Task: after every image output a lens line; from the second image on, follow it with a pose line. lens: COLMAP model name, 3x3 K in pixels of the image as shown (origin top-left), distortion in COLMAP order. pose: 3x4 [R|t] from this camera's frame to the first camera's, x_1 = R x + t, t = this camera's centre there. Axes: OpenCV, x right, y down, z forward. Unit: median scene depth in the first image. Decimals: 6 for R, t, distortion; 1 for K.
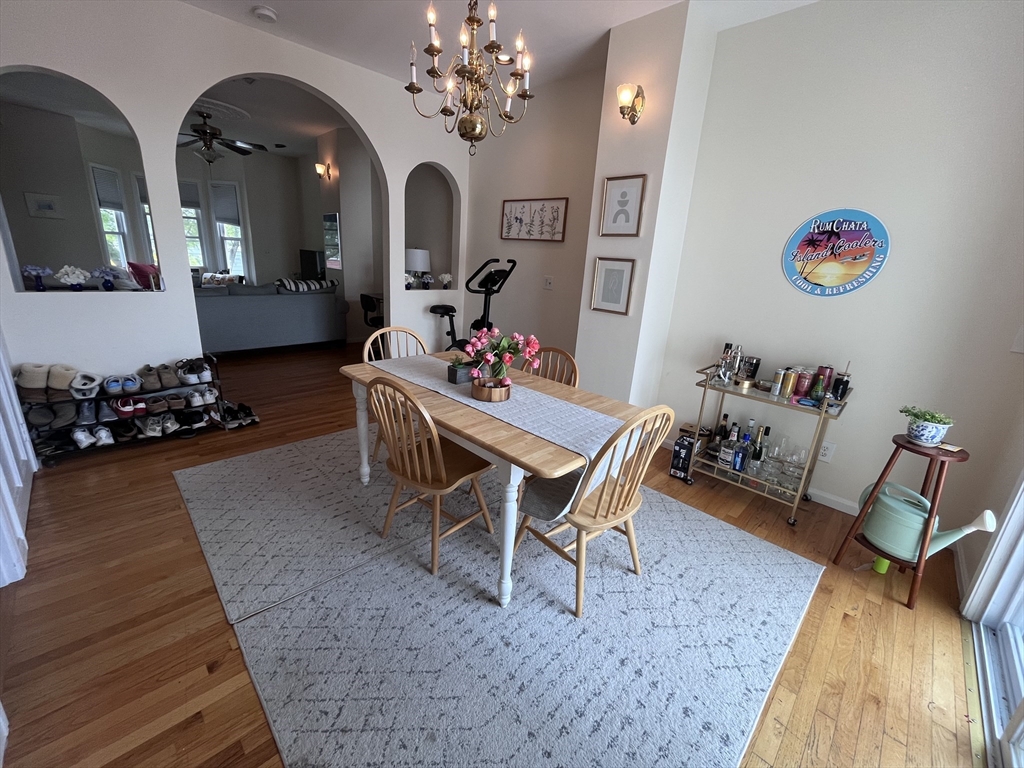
lens RADIAL K [[414.4, 0, 514.9], [0, 414.4, 388.0], [0, 0, 1]] dist [-0.002302, -0.000306]
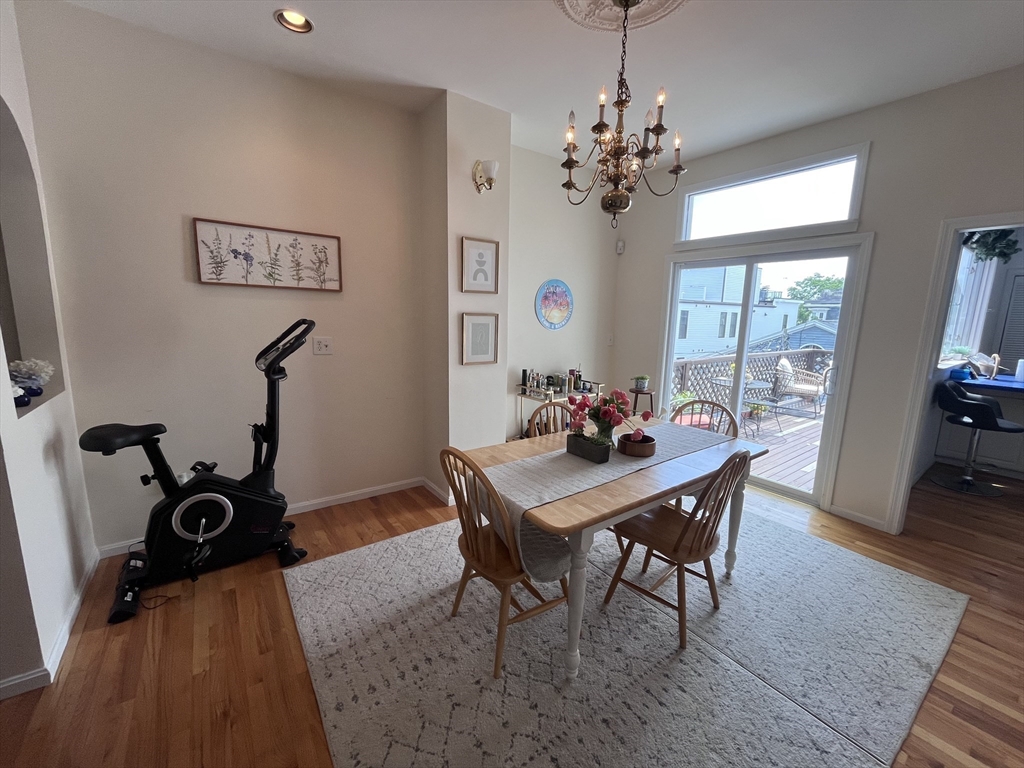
lens RADIAL K [[414.4, 0, 511.8], [0, 414.4, 384.8], [0, 0, 1]] dist [-0.002302, -0.000306]
pose [[0.158968, -0.226144, 0.961035, -0.612108], [0.282548, 0.943120, 0.175191, -0.234306], [-0.945989, 0.243688, 0.213823, 0.574567]]
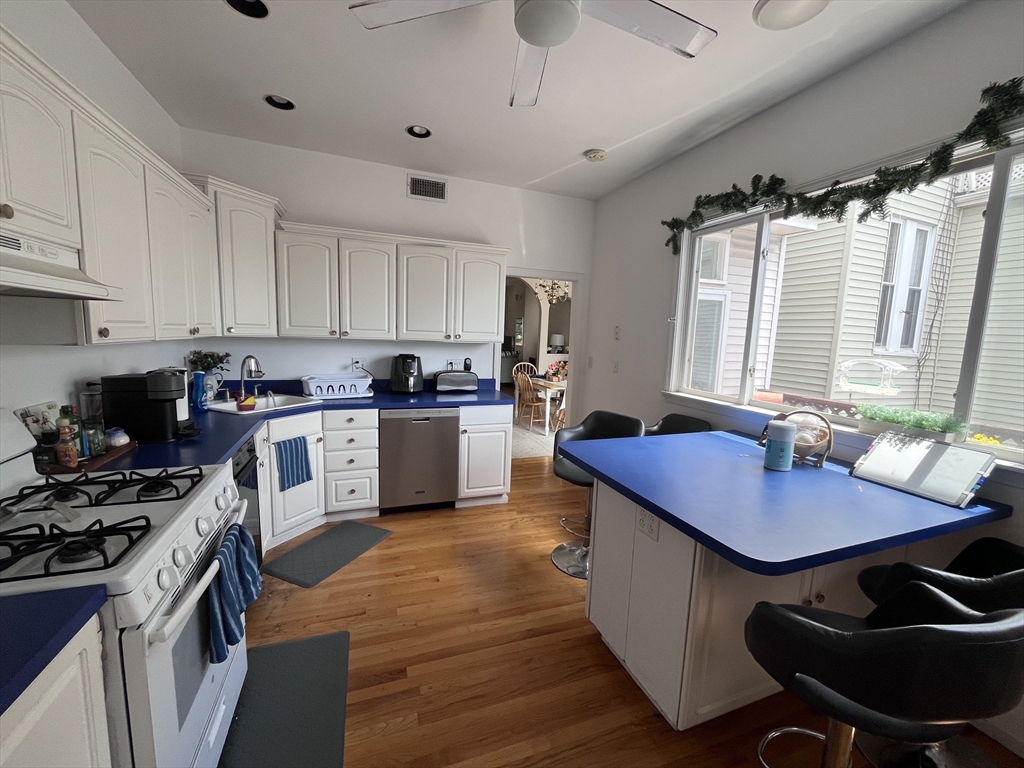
lens RADIAL K [[414.4, 0, 510.7], [0, 414.4, 384.8], [0, 0, 1]] dist [-0.002302, -0.000306]
pose [[0.904092, 0.022980, -0.426720, 0.549614], [-0.104239, 0.980249, -0.168064, 0.339196], [0.414430, 0.196426, 0.888631, -1.063249]]
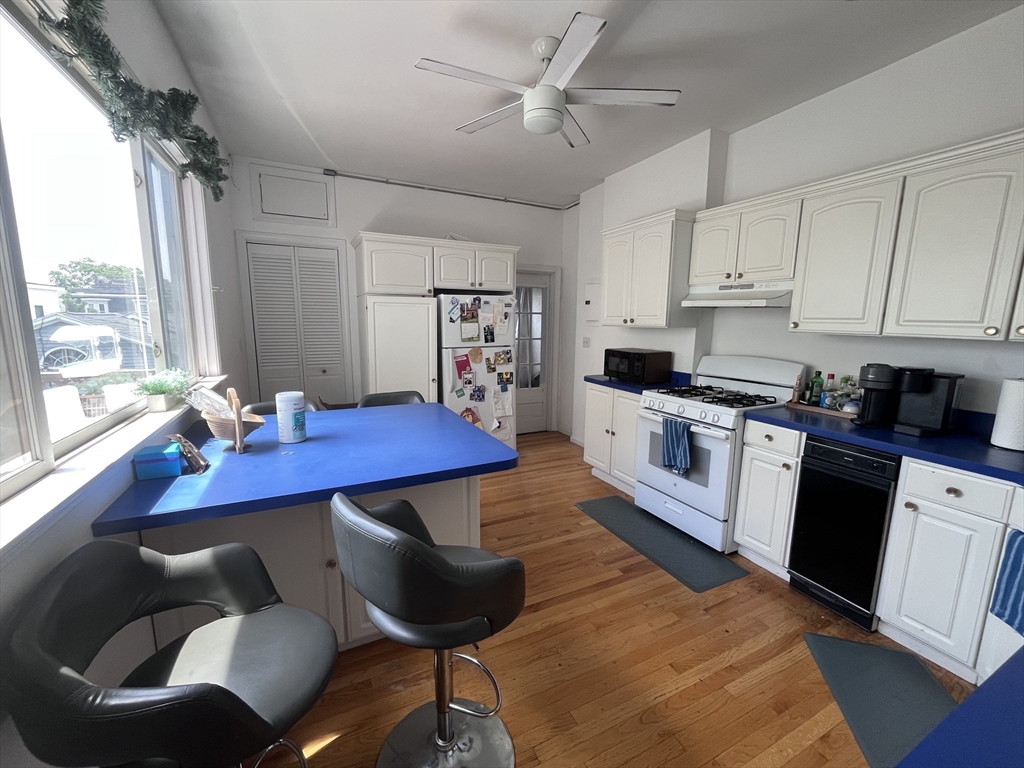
lens RADIAL K [[414.4, 0, 506.9], [0, 414.4, 385.7], [0, 0, 1]] dist [-0.002302, -0.000306]
pose [[-0.936802, -0.129384, 0.325058, 0.240622], [0.032379, 0.893055, 0.448780, 0.048597], [-0.348360, 0.430943, -0.832426, -0.159341]]
